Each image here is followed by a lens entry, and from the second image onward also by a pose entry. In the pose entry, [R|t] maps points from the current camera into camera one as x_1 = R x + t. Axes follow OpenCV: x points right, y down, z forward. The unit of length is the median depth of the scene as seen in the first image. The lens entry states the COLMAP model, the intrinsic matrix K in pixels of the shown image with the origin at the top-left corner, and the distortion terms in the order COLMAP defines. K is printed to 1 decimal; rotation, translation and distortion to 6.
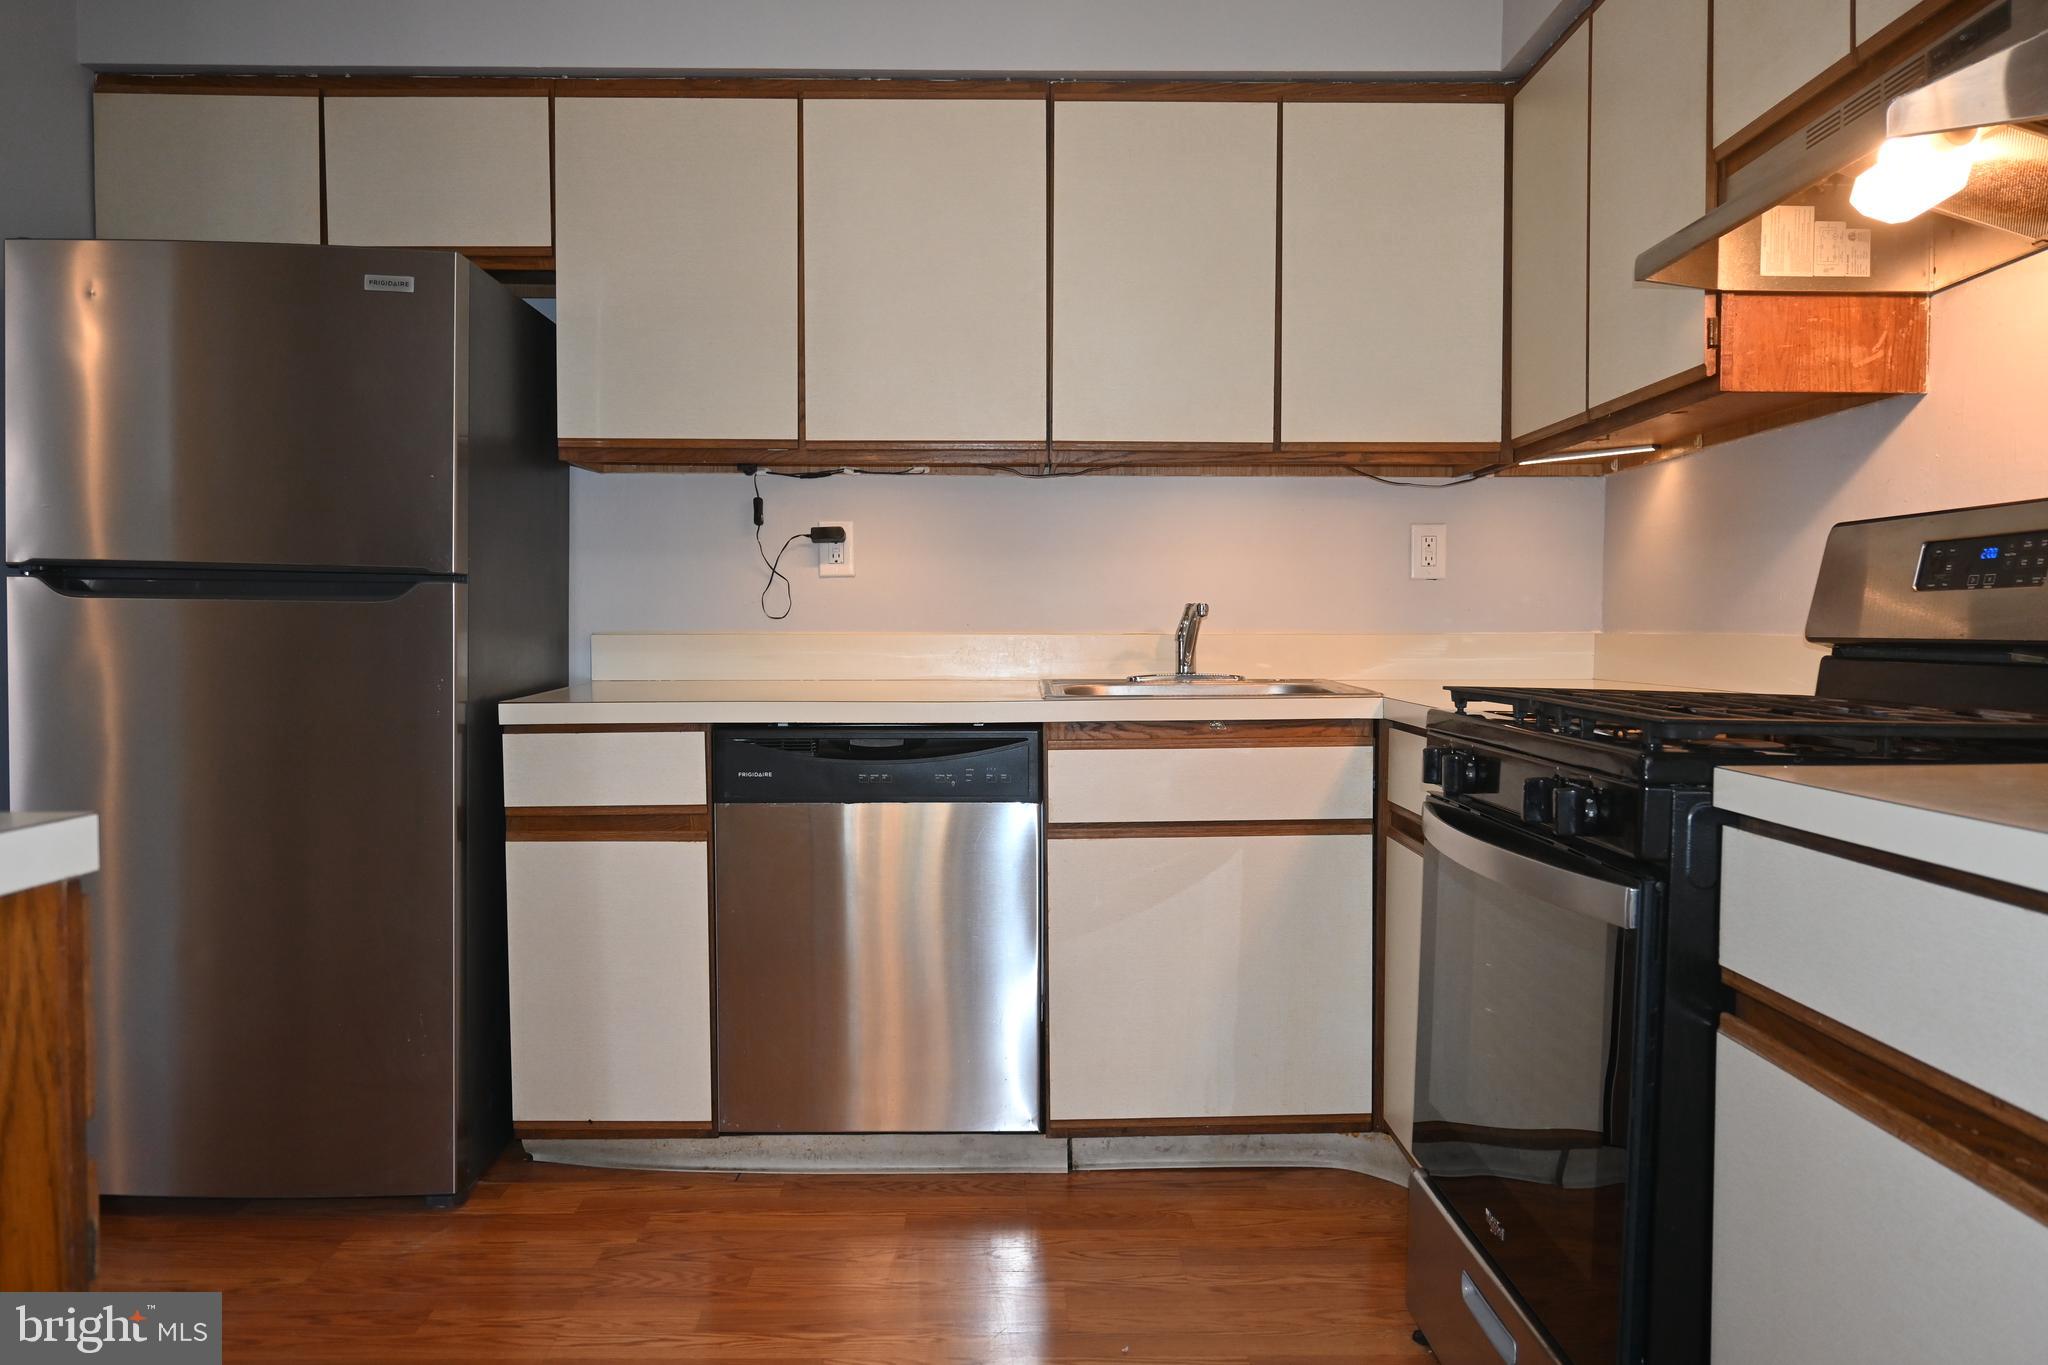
lens RADIAL K [[1532.0, 0, 1027.5], [0, 1532.0, 688.8], [0, 0, 1]] dist [-0.006790, 0.000927]
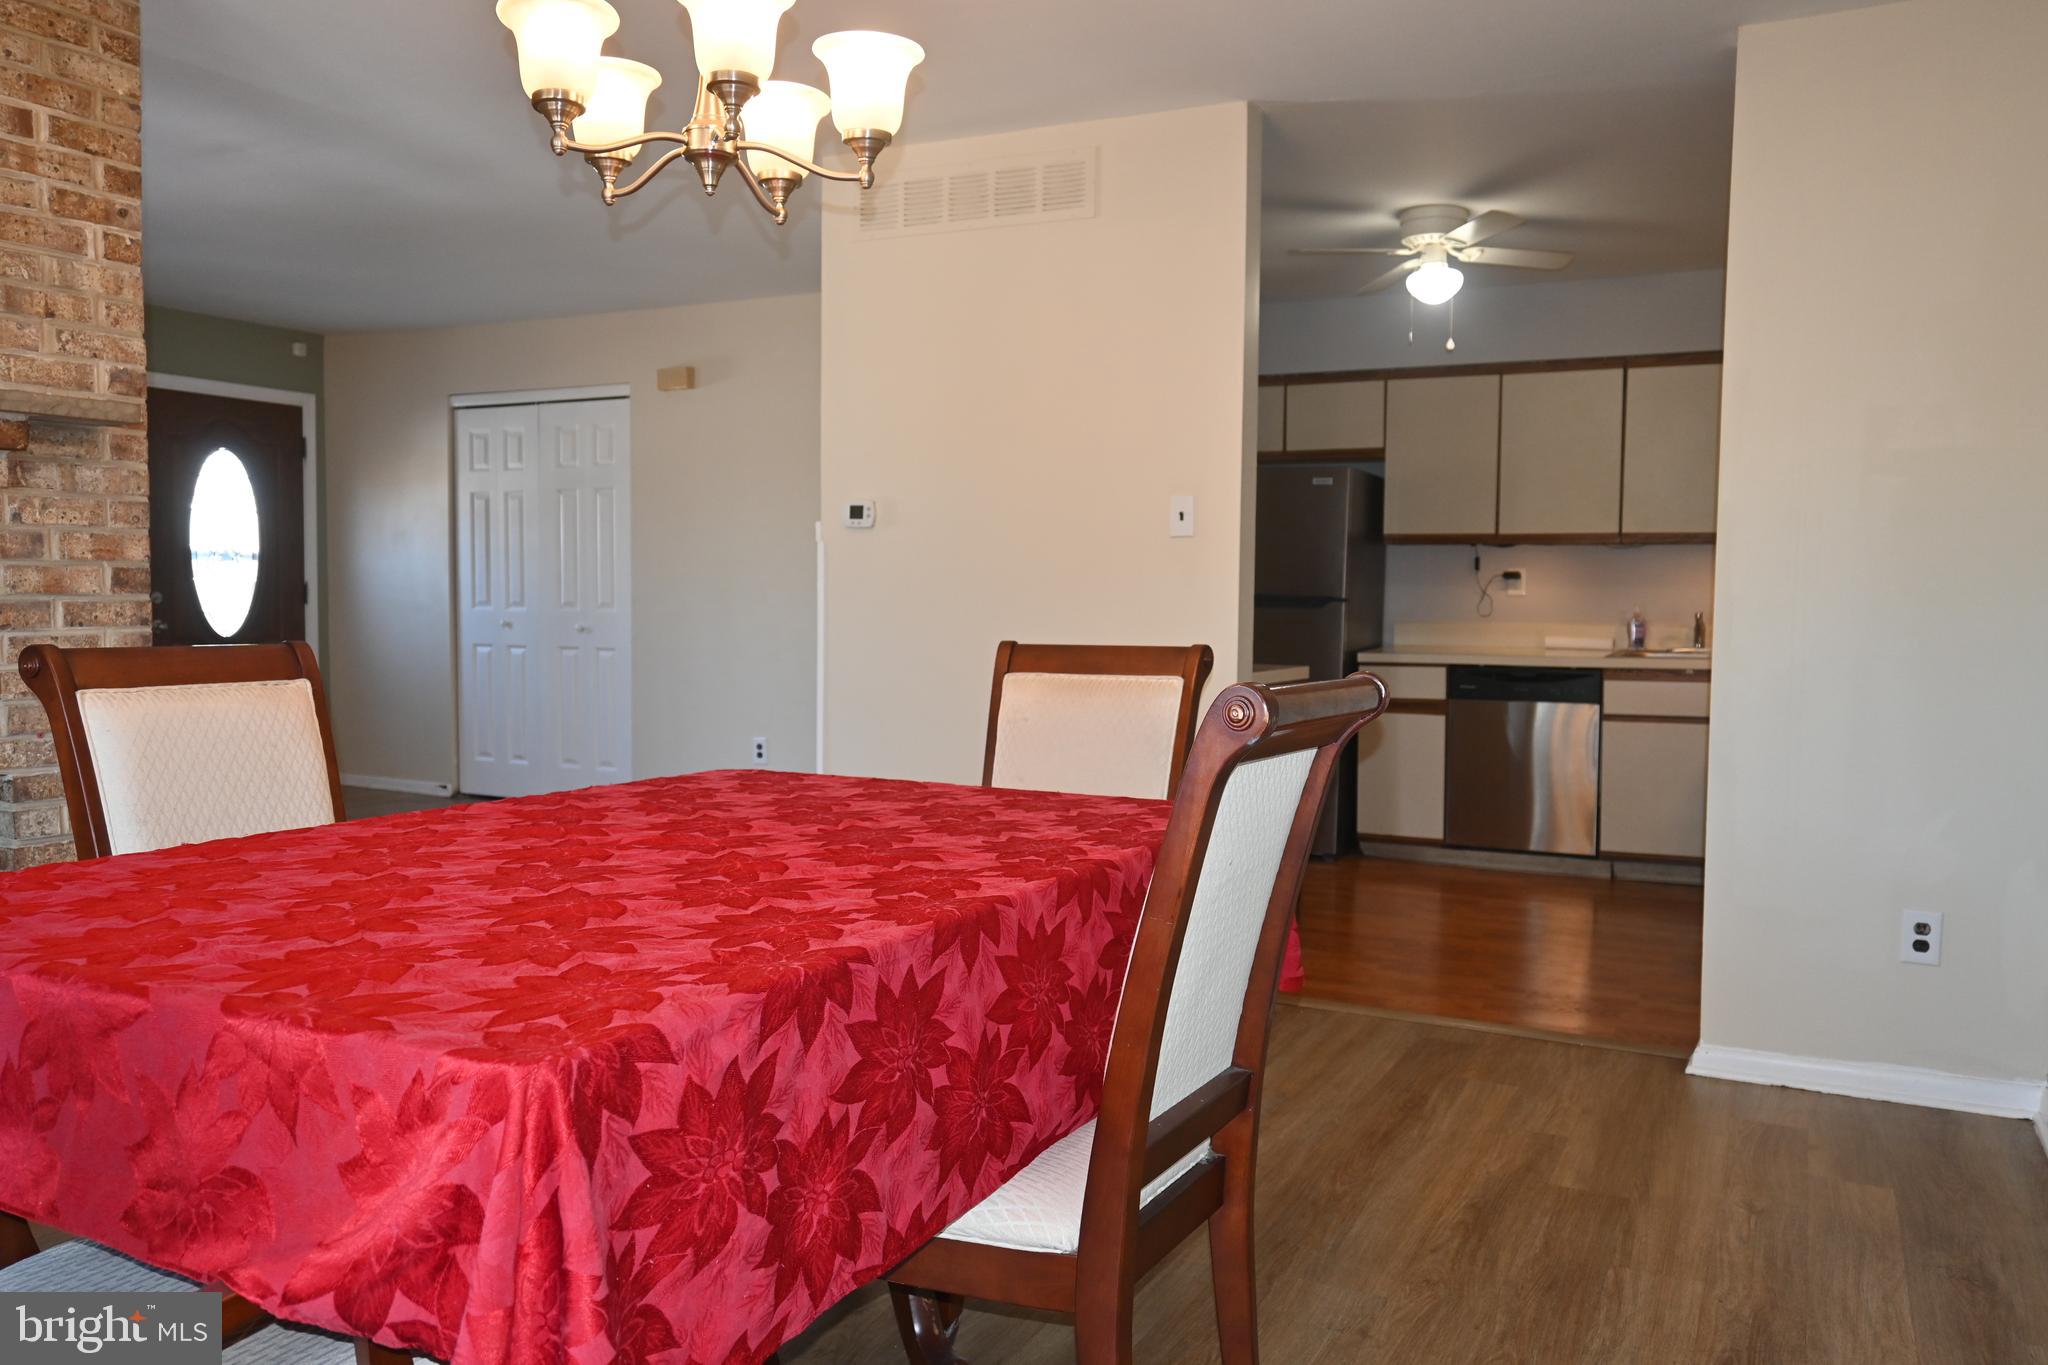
lens RADIAL K [[1532.0, 0, 1027.5], [0, 1532.0, 688.8], [0, 0, 1]] dist [-0.006790, 0.000927]
pose [[0.884343, 0.035148, -0.465512, 0.275916], [-0.027215, 0.999347, 0.023755, 0.020435], [0.466044, -0.008339, 0.884723, -1.199319]]
